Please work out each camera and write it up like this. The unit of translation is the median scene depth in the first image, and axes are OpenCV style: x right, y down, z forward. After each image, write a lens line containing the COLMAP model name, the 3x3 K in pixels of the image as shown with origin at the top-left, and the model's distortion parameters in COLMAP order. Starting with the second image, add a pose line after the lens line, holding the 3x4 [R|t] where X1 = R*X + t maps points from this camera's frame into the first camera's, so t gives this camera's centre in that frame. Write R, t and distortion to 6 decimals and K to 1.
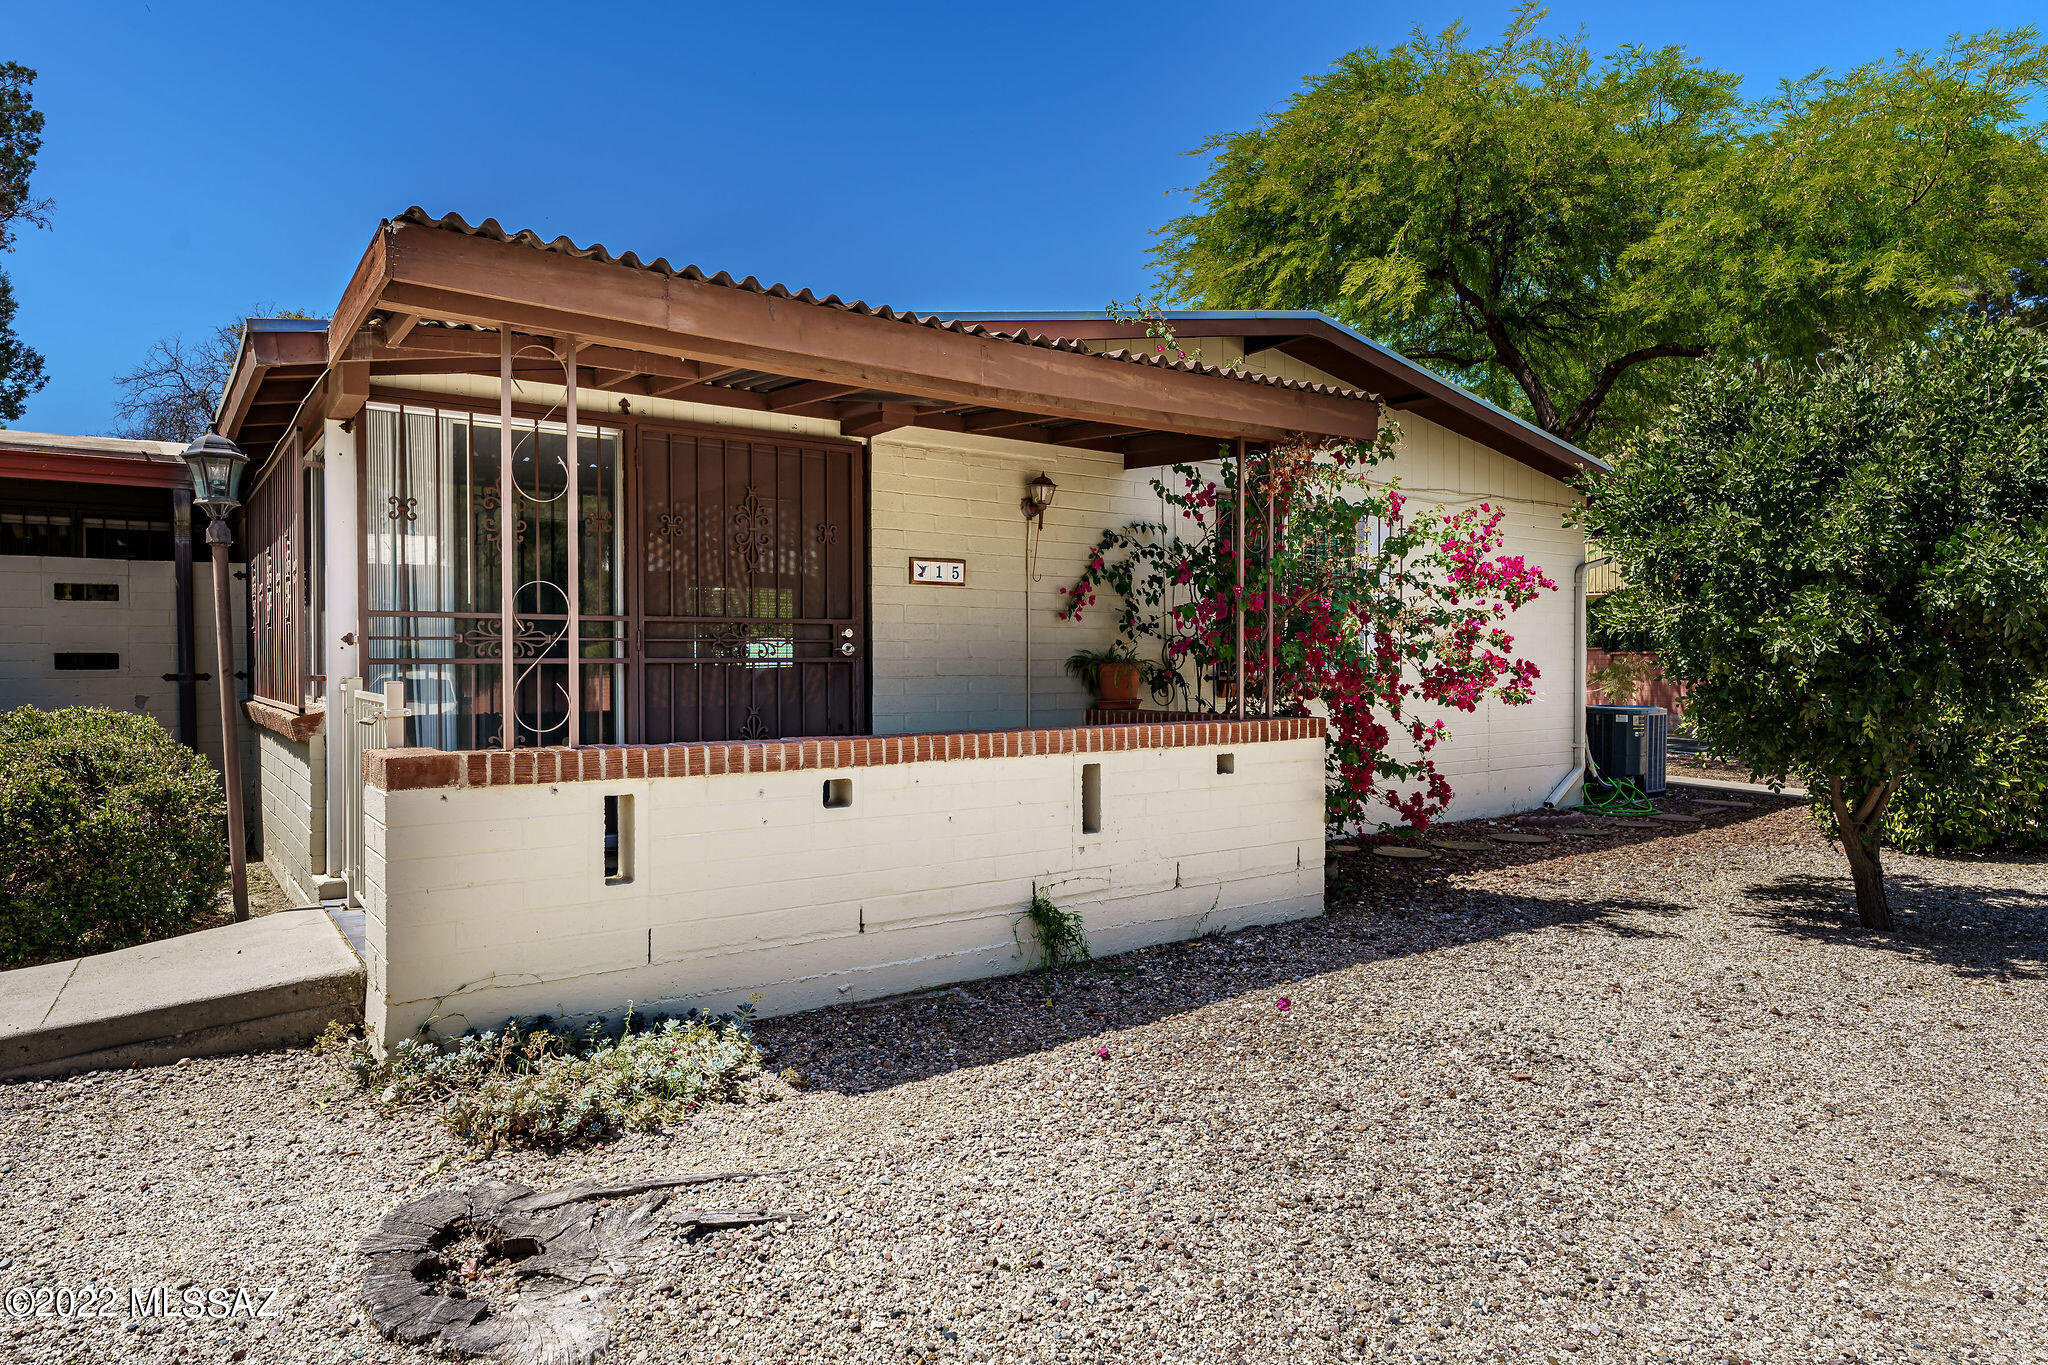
lens RADIAL K [[1219.4, 0, 1024.9], [0, 1219.4, 682.1], [0, 0, 1]] dist [-0.005890, -0.000338]
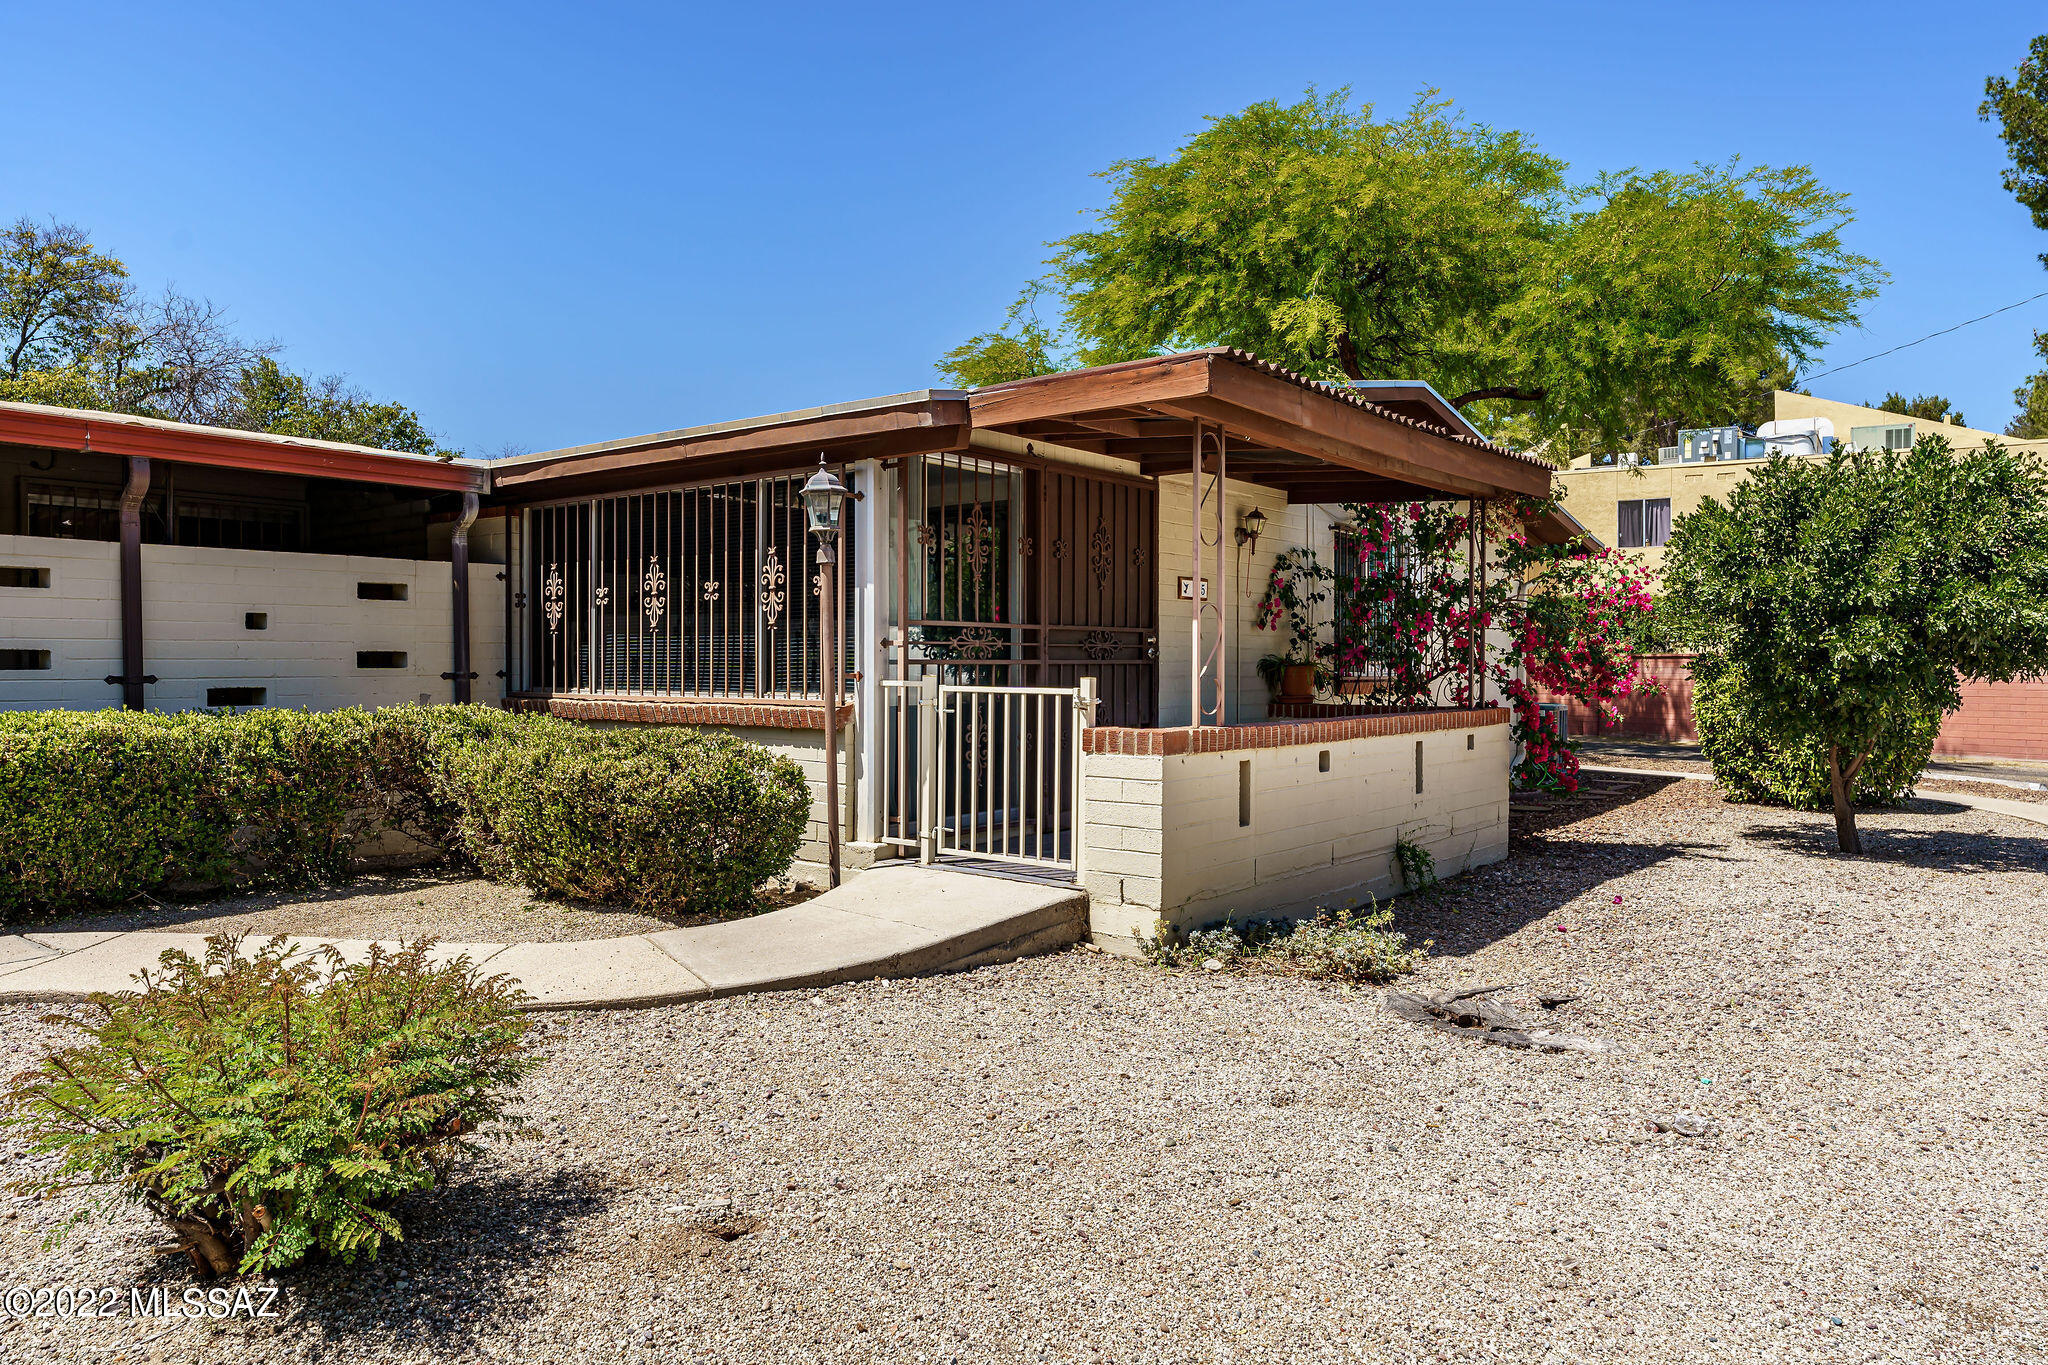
lens RADIAL K [[1372.7, 0, 1022.6], [0, 1372.7, 679.8], [0, 0, 1]] dist [0.003943, 0.001523]
pose [[0.960167, 0.000877, 0.279425, -0.554263], [0.000775, 0.999983, -0.005801, 0.006055], [-0.279426, 0.005787, 0.960150, -0.227330]]
